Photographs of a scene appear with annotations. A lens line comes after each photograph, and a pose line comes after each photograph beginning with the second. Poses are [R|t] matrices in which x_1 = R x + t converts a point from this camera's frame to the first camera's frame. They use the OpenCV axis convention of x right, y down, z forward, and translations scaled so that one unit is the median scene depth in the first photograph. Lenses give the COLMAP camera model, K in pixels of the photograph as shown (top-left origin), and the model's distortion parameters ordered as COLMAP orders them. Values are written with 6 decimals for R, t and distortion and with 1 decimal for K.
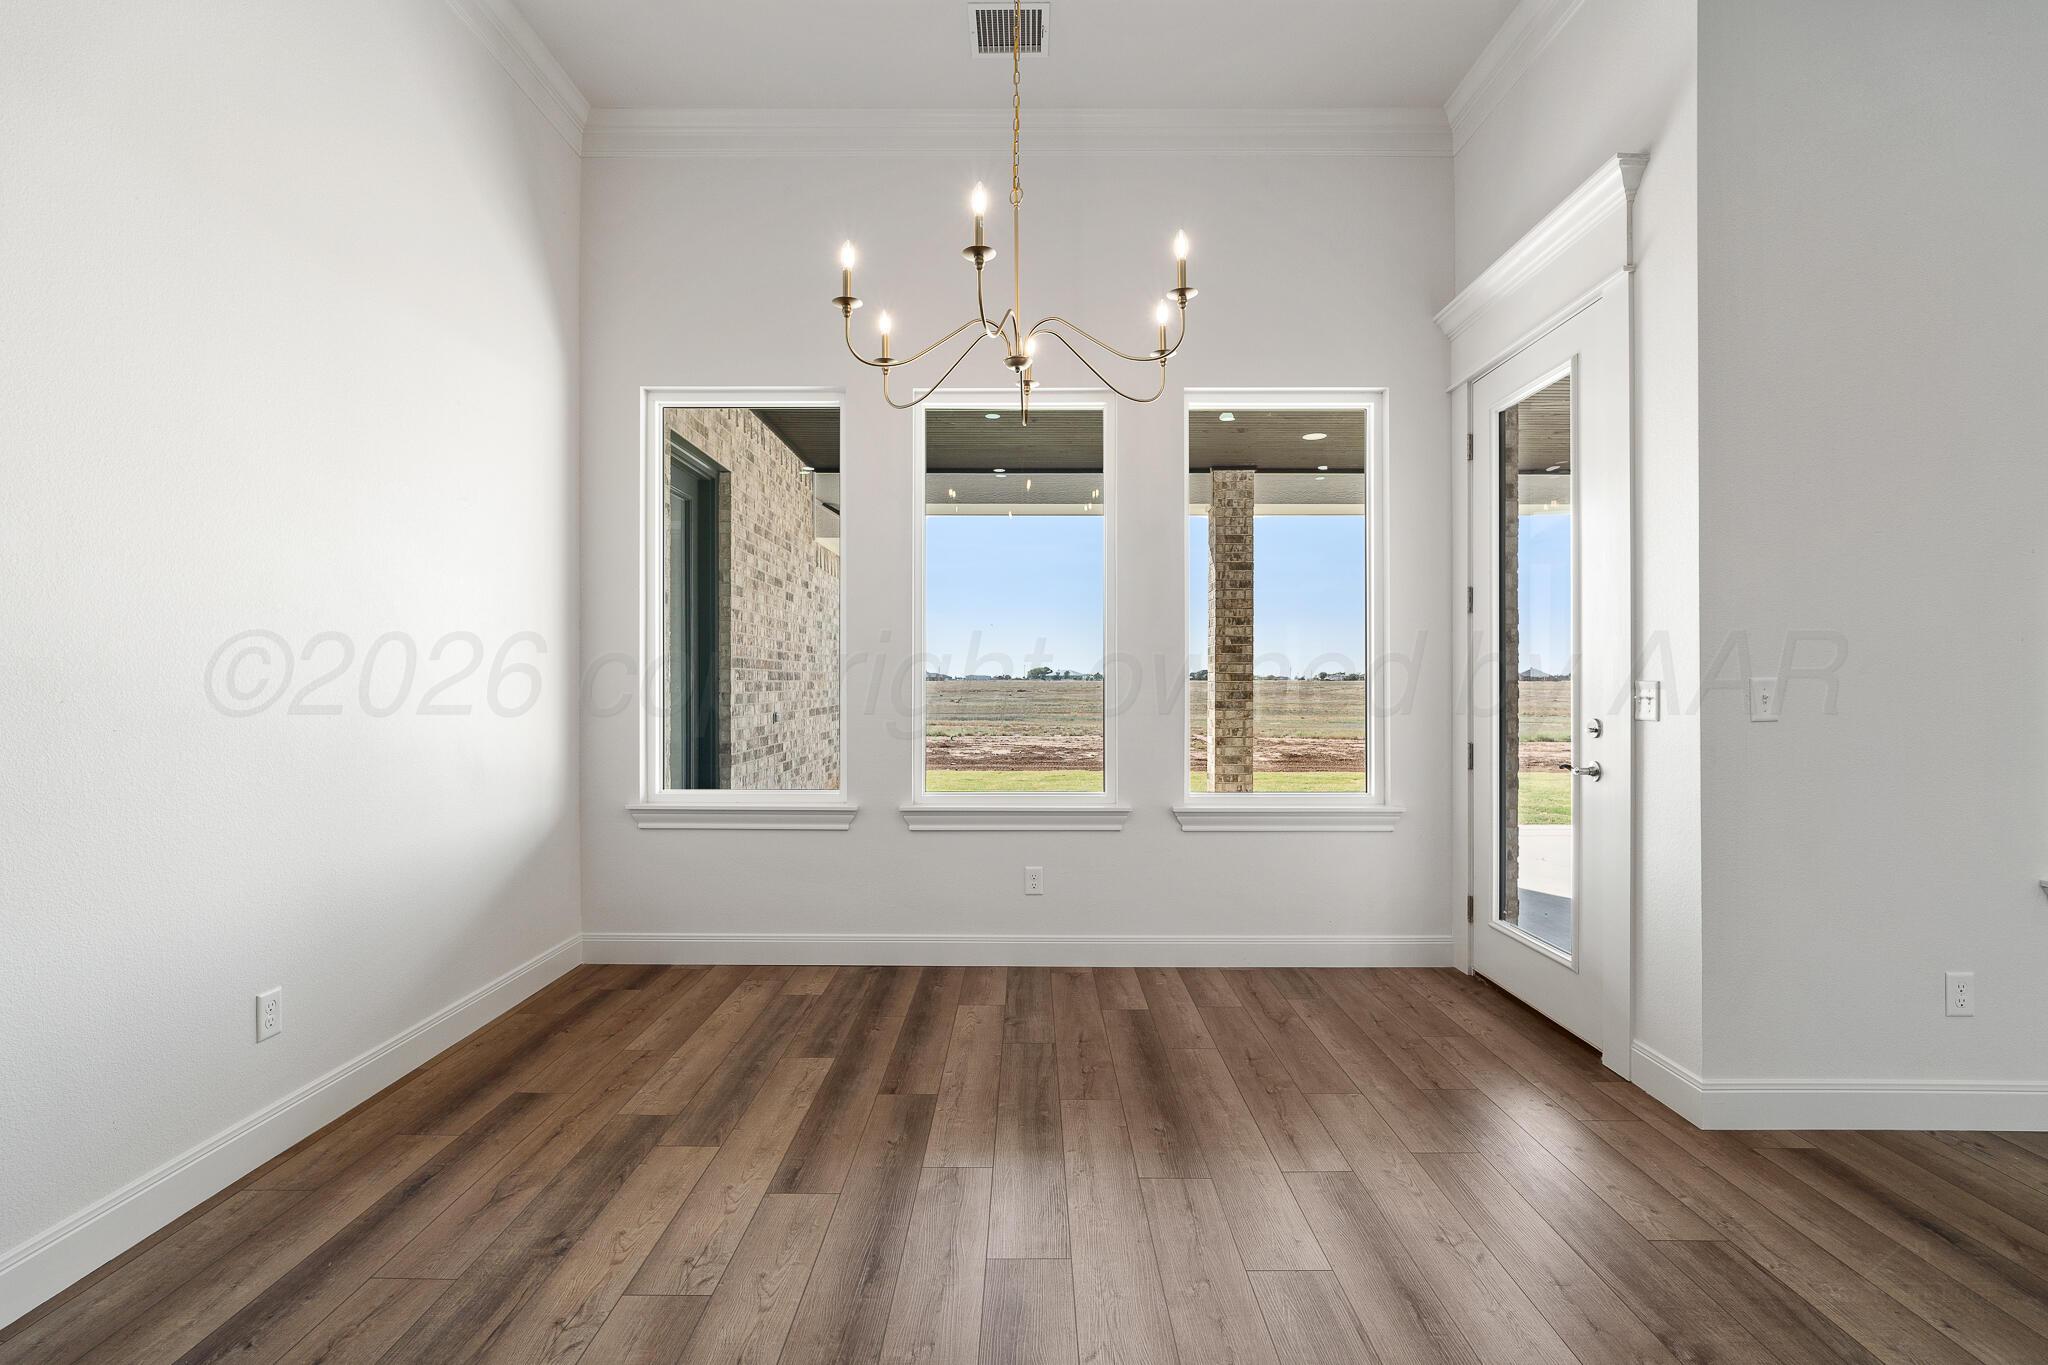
lens RADIAL K [[946.3, 0, 1016.5], [0, 946.3, 669.6], [0, 0, 1]] dist [-0.019471, 0.009728]
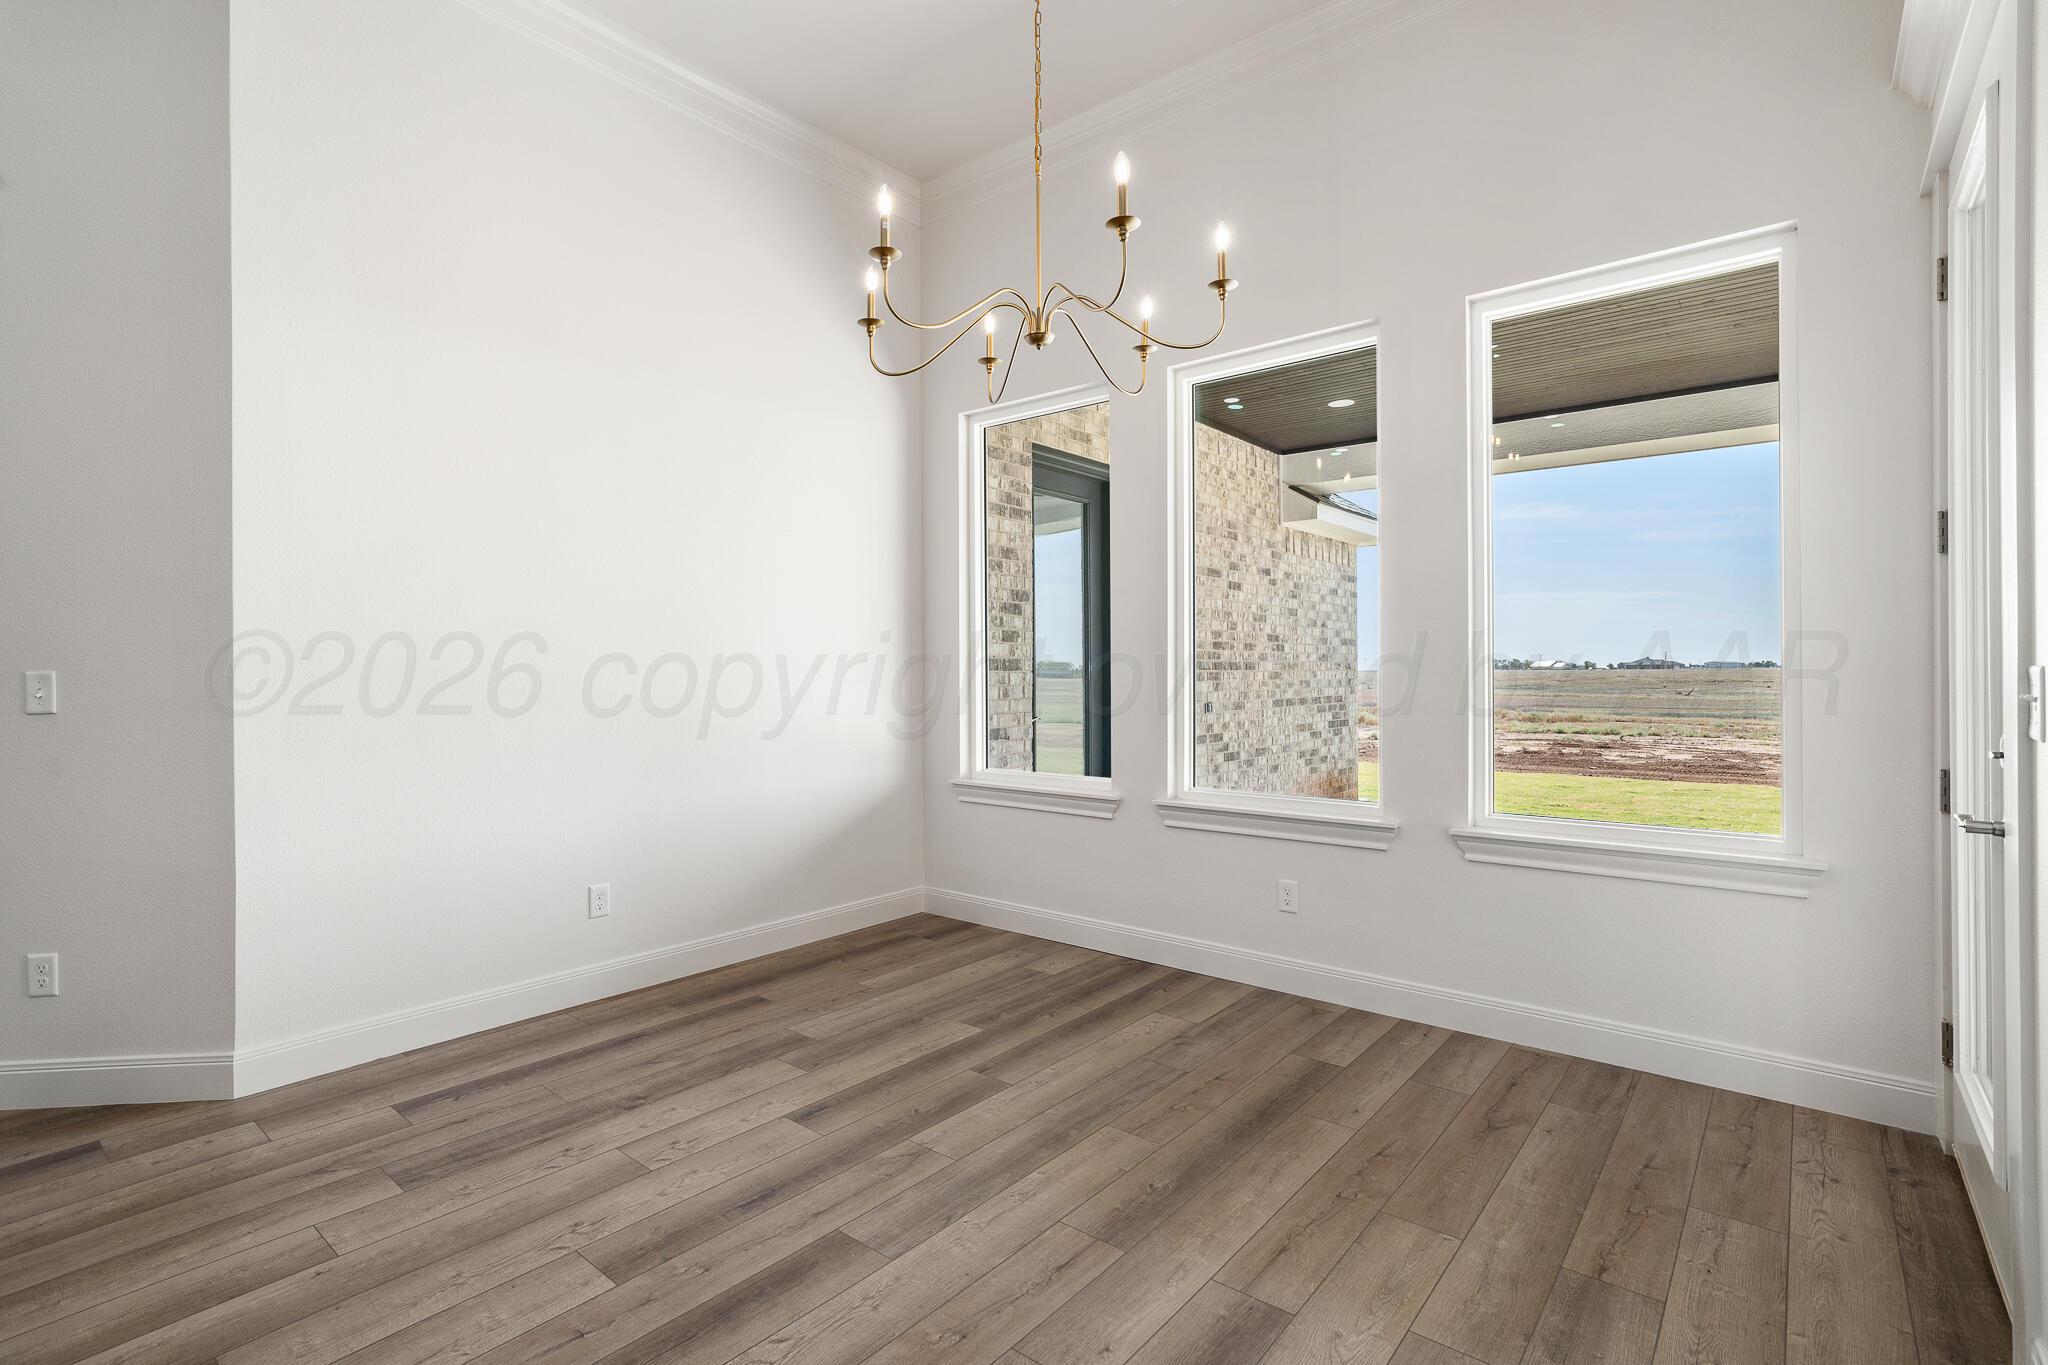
lens RADIAL K [[949.5, 0, 1027.5], [0, 949.5, 664.2], [0, 0, 1]] dist [-0.010033, 0.000613]
pose [[0.779861, -0.009270, -0.625884, 0.408369], [0.012410, 0.999923, 0.000653, 0.003379], [0.625830, -0.008276, 0.779916, 0.167842]]
